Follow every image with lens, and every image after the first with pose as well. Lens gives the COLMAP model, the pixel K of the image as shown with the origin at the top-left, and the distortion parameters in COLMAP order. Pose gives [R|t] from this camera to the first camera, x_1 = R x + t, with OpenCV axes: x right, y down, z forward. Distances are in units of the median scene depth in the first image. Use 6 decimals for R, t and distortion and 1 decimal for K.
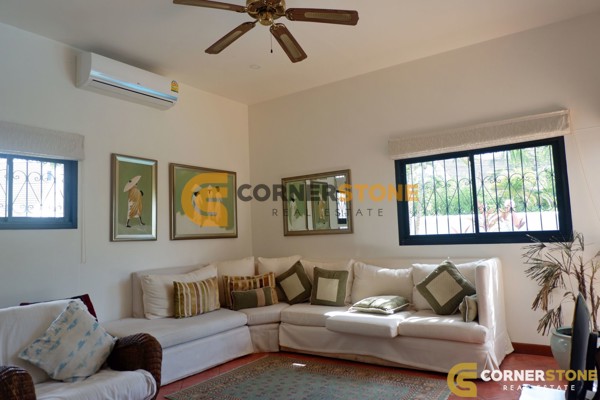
lens RADIAL K [[420.1, 0, 300.0], [0, 420.1, 200.0], [0, 0, 1]] dist [-0.038317, 0.019364]
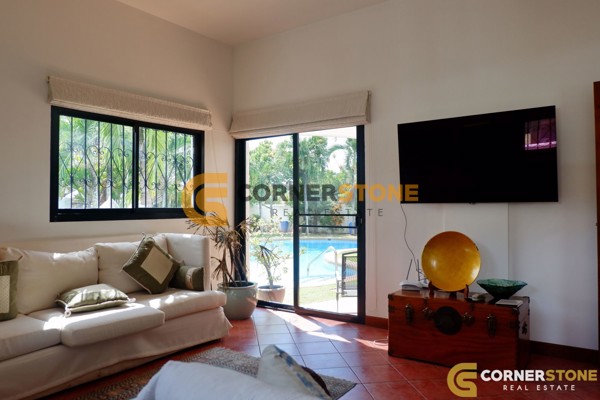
lens RADIAL K [[447.0, 0, 298.6], [0, 447.0, 193.4], [0, 0, 1]] dist [0.003174, 0.003123]
pose [[0.025771, 0.066870, 0.997429, -0.599243], [-0.084404, 0.994343, -0.064482, 0.080672], [-0.996098, -0.082525, 0.031269, 0.604465]]
